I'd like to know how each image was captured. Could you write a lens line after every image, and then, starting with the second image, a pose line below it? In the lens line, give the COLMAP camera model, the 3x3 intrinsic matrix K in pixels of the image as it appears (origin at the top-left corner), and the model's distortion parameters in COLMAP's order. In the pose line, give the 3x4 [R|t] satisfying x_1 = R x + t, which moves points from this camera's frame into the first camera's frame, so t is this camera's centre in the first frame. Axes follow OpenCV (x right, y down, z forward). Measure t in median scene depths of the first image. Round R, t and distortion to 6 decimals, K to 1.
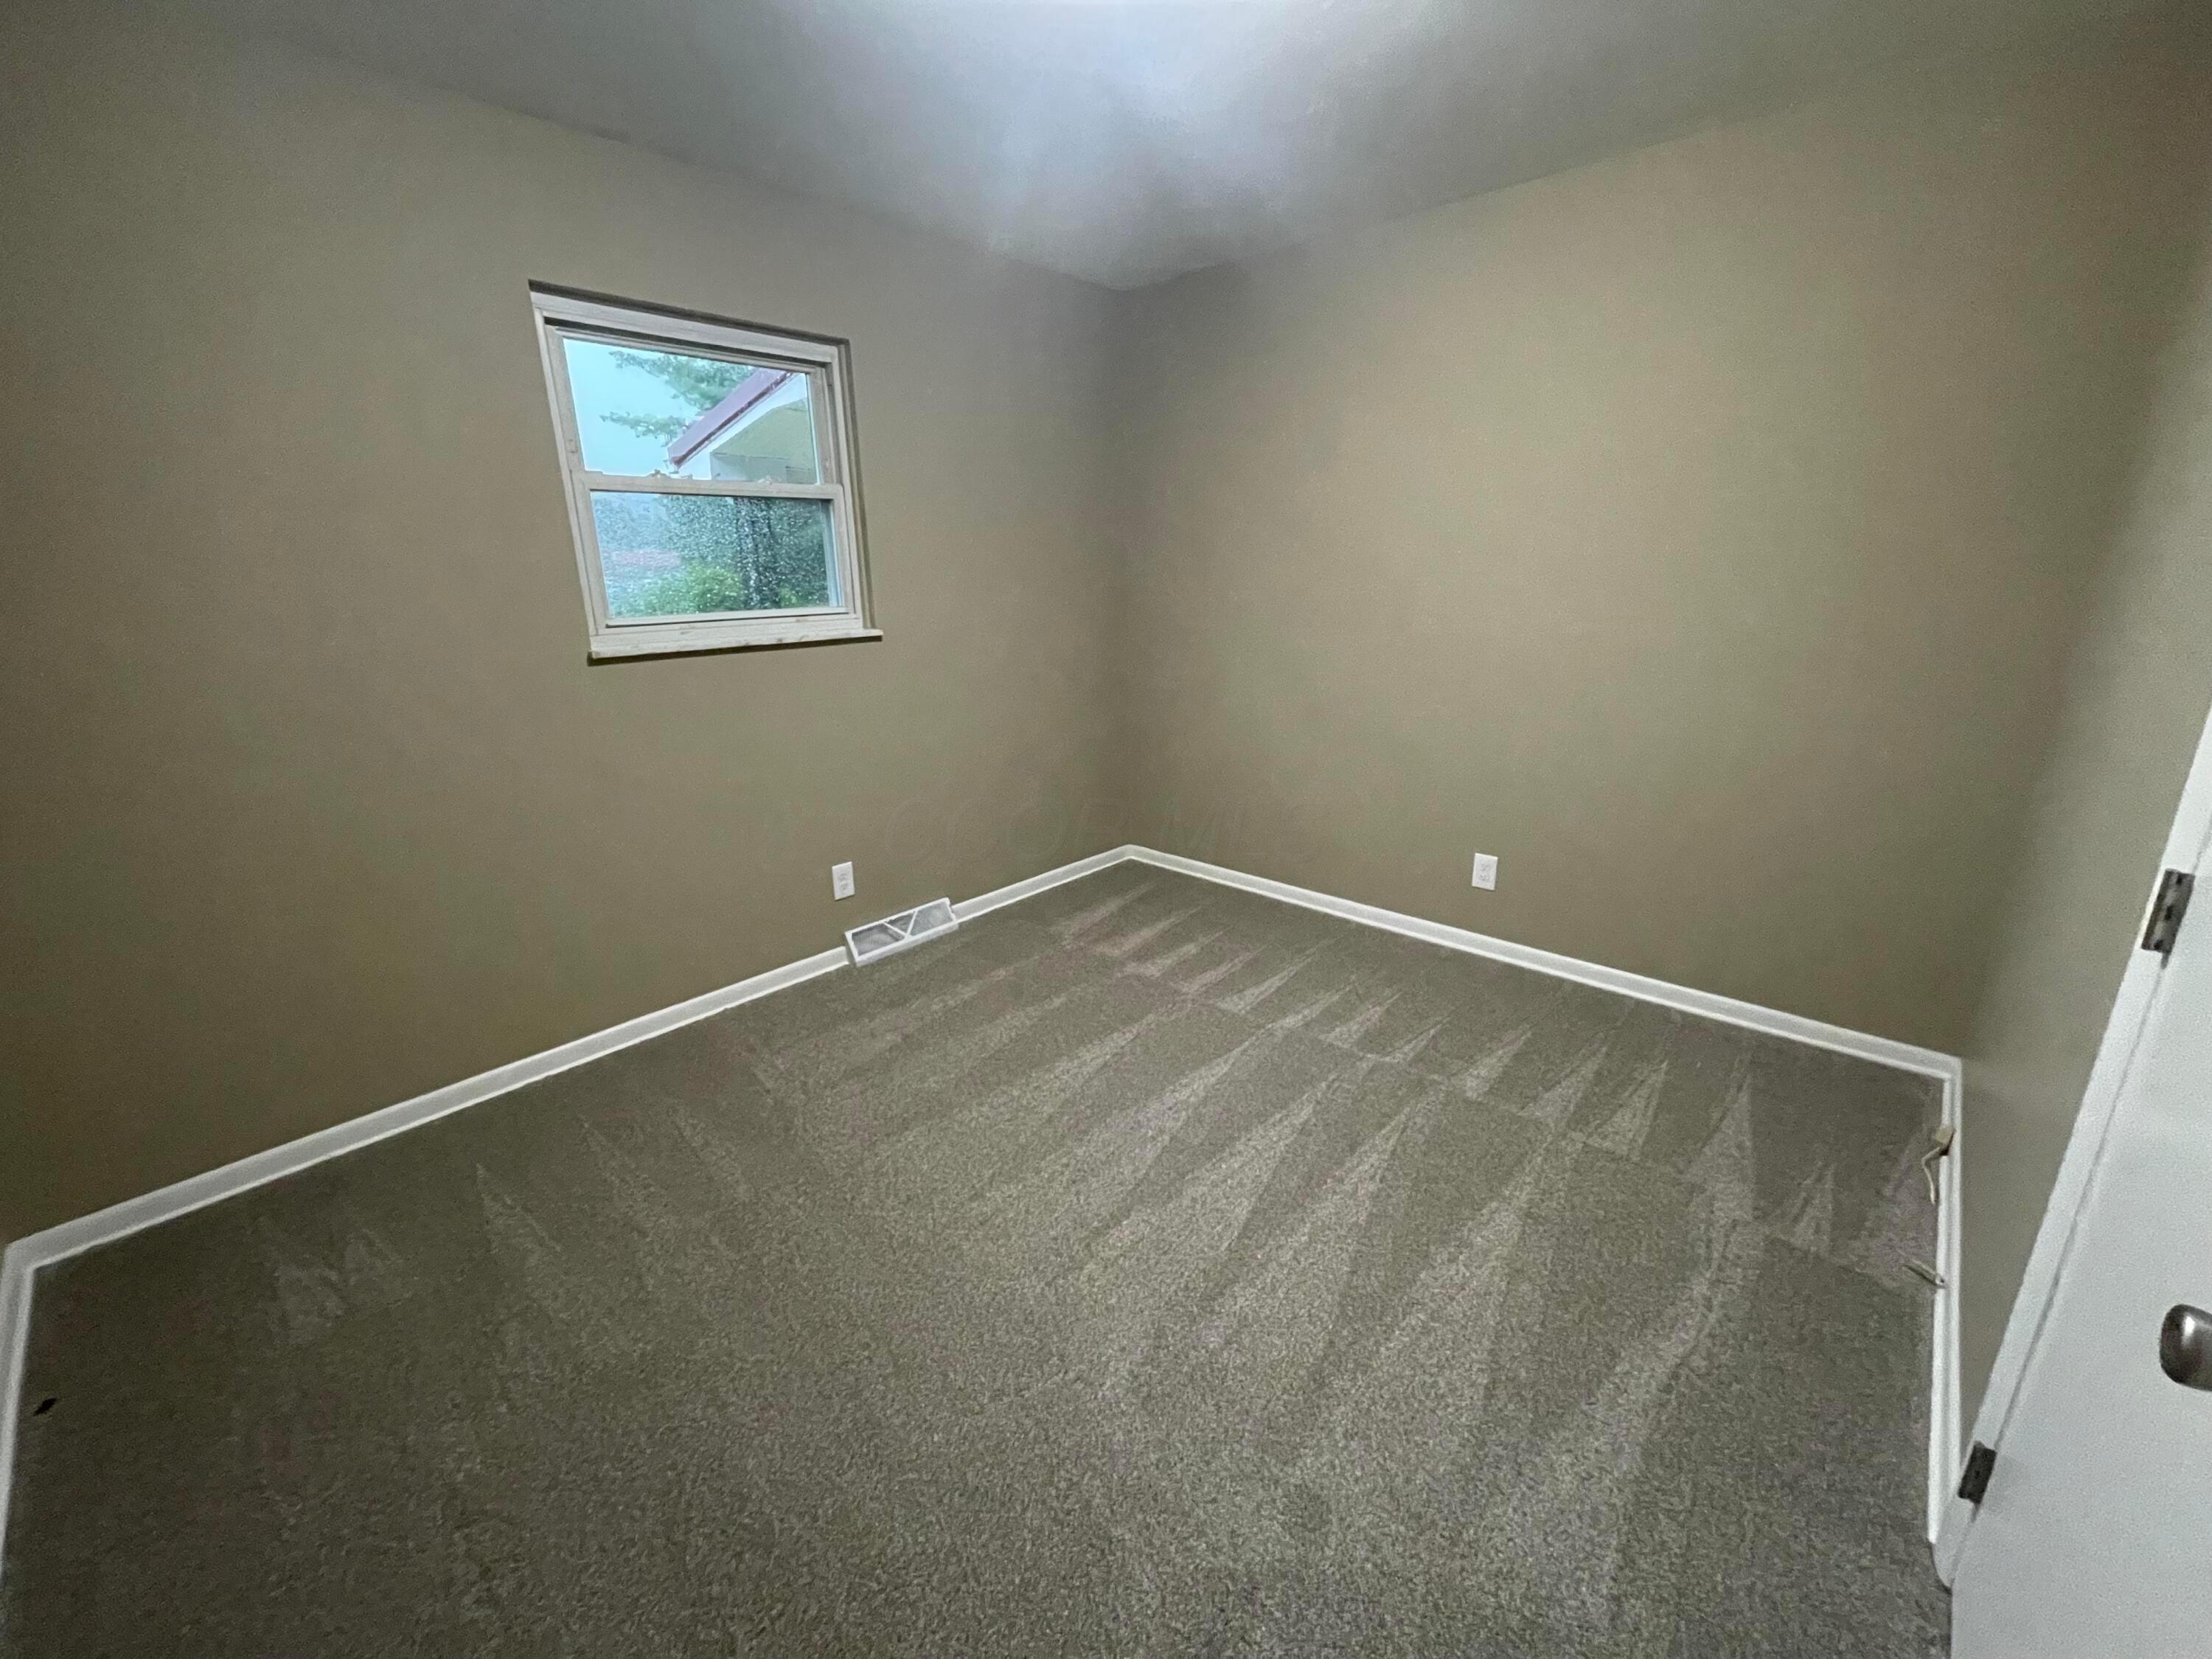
lens RADIAL K [[906.4, 0, 1106.0], [0, 906.4, 829.5], [0, 0, 1]] dist [0.001089, 0.000072]
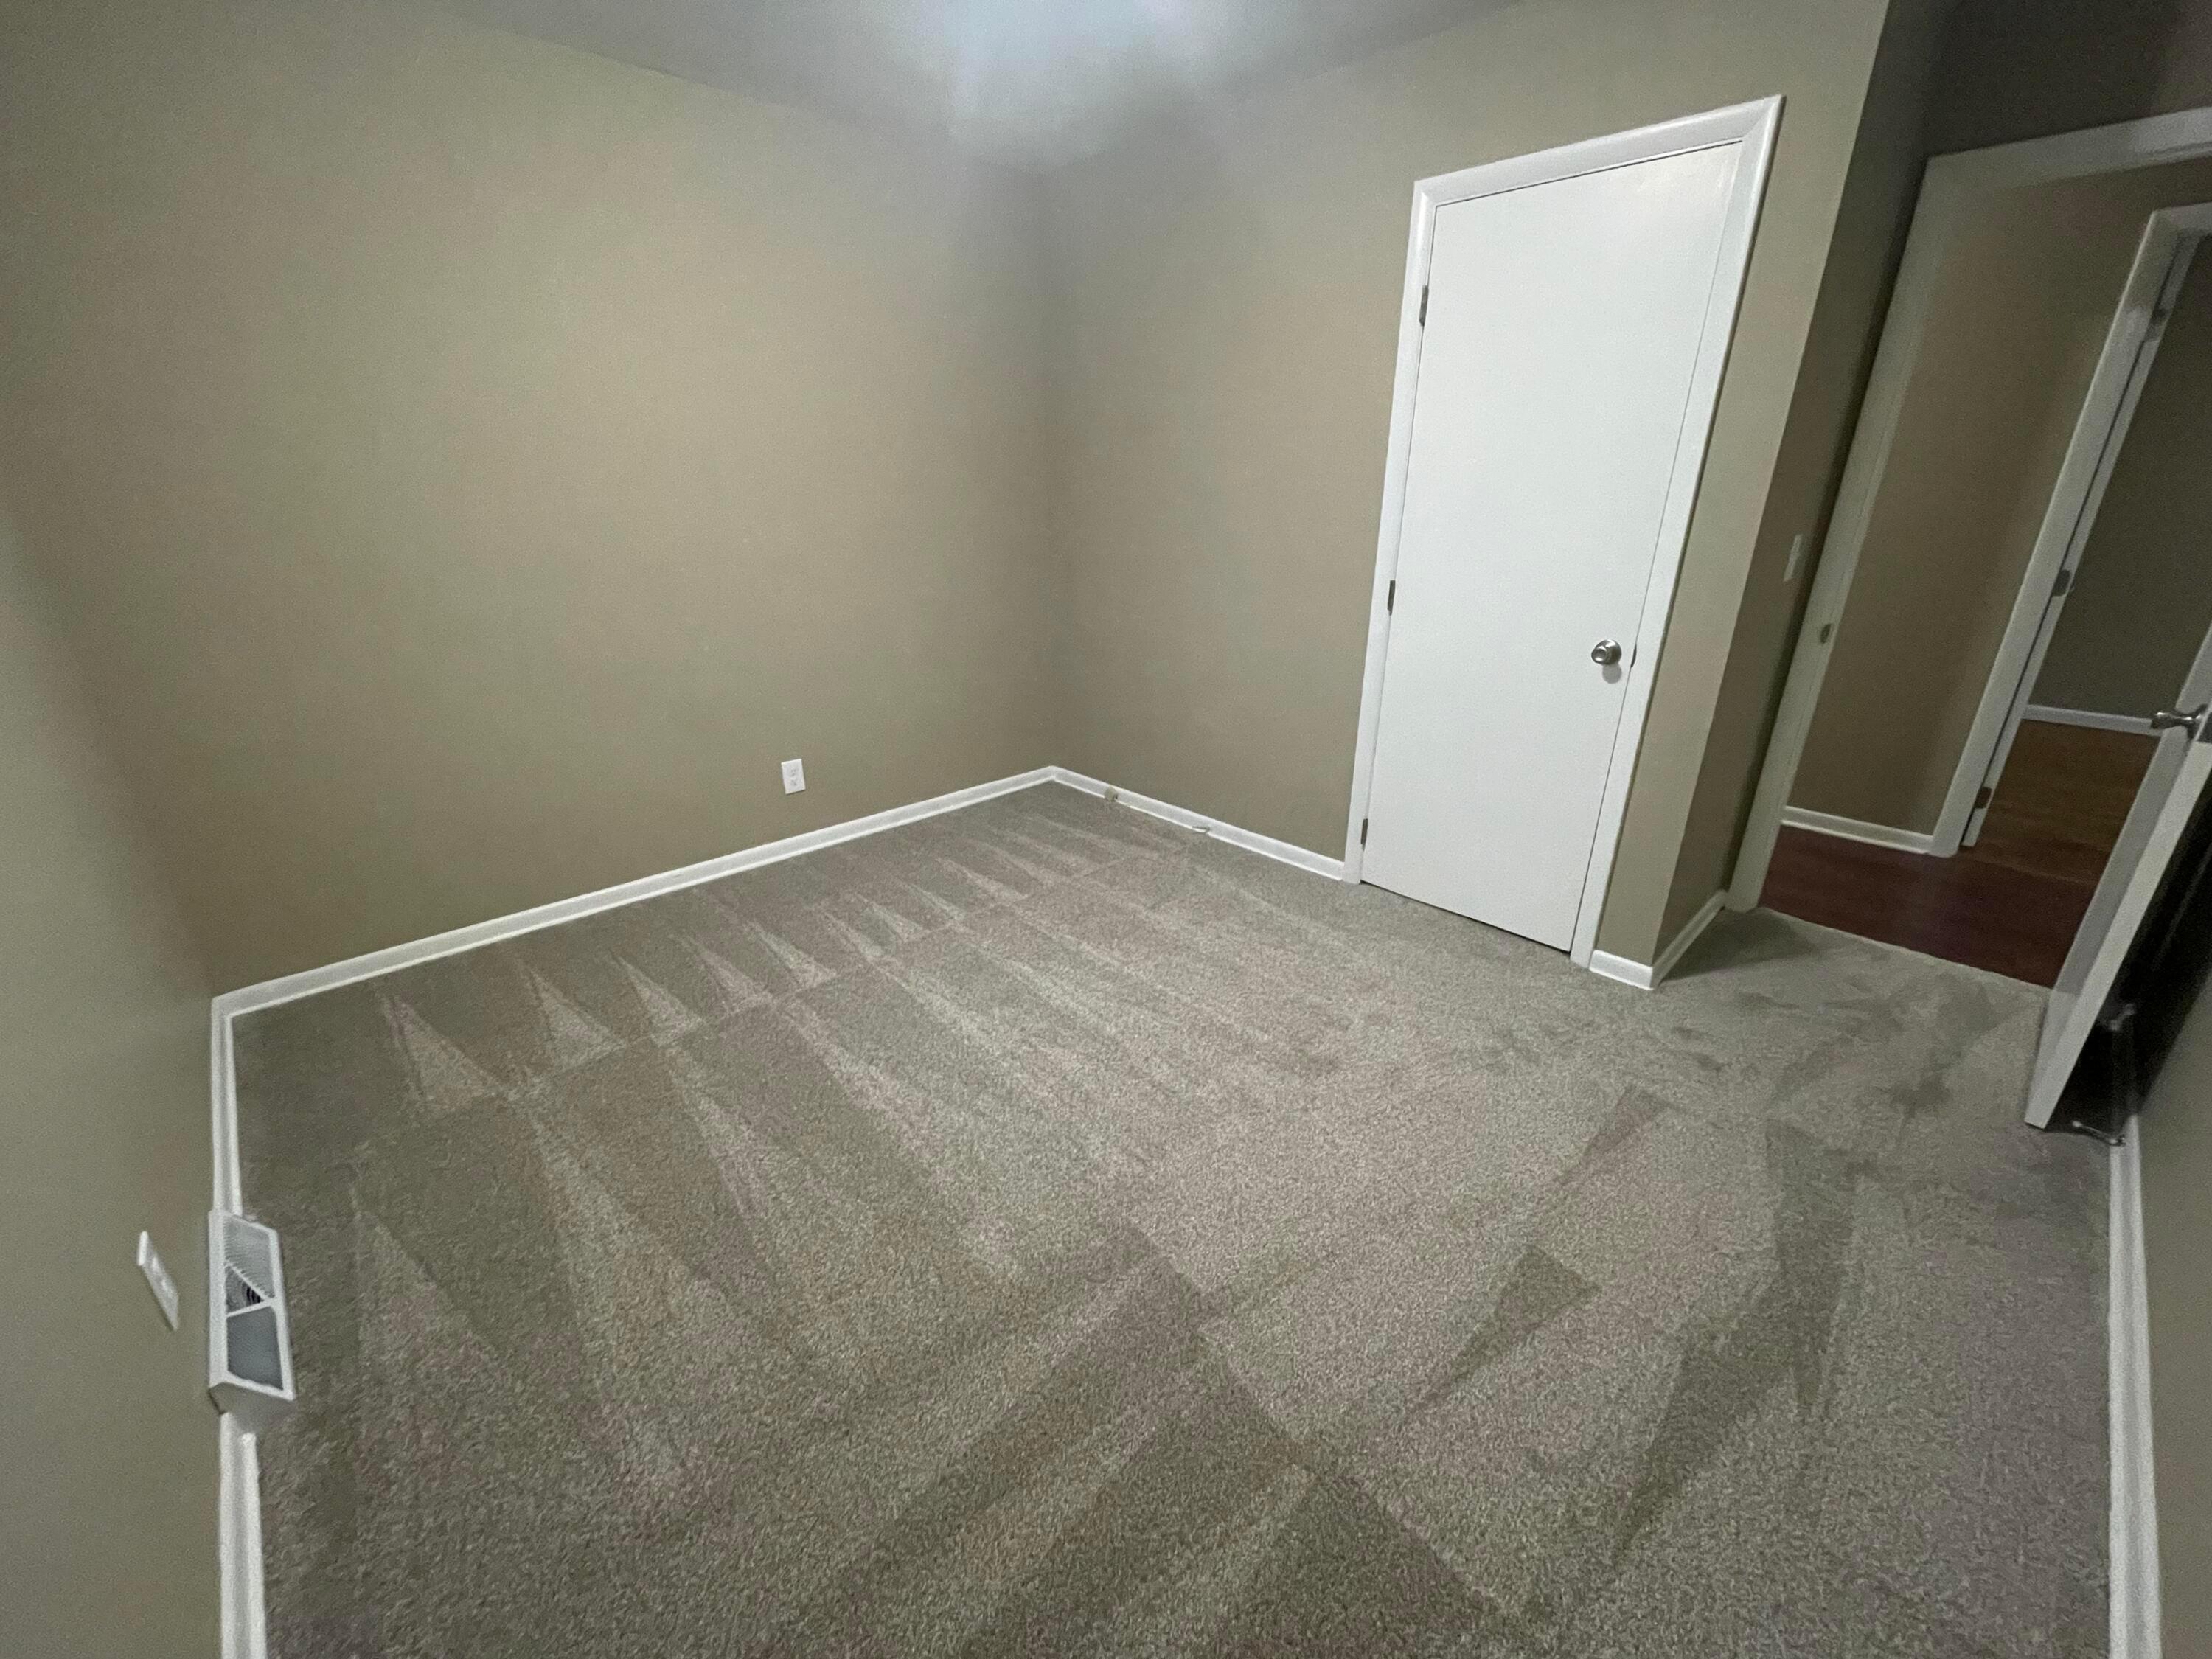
lens RADIAL K [[889.9, 0, 1104.6], [0, 889.9, 818.9], [0, 0, 1]] dist [0.001276, 0.000130]
pose [[0.069714, -0.352209, 0.933321, -0.663537], [0.282857, 0.904178, 0.320084, -0.167854], [-0.956625, 0.241682, 0.162659, 0.562808]]
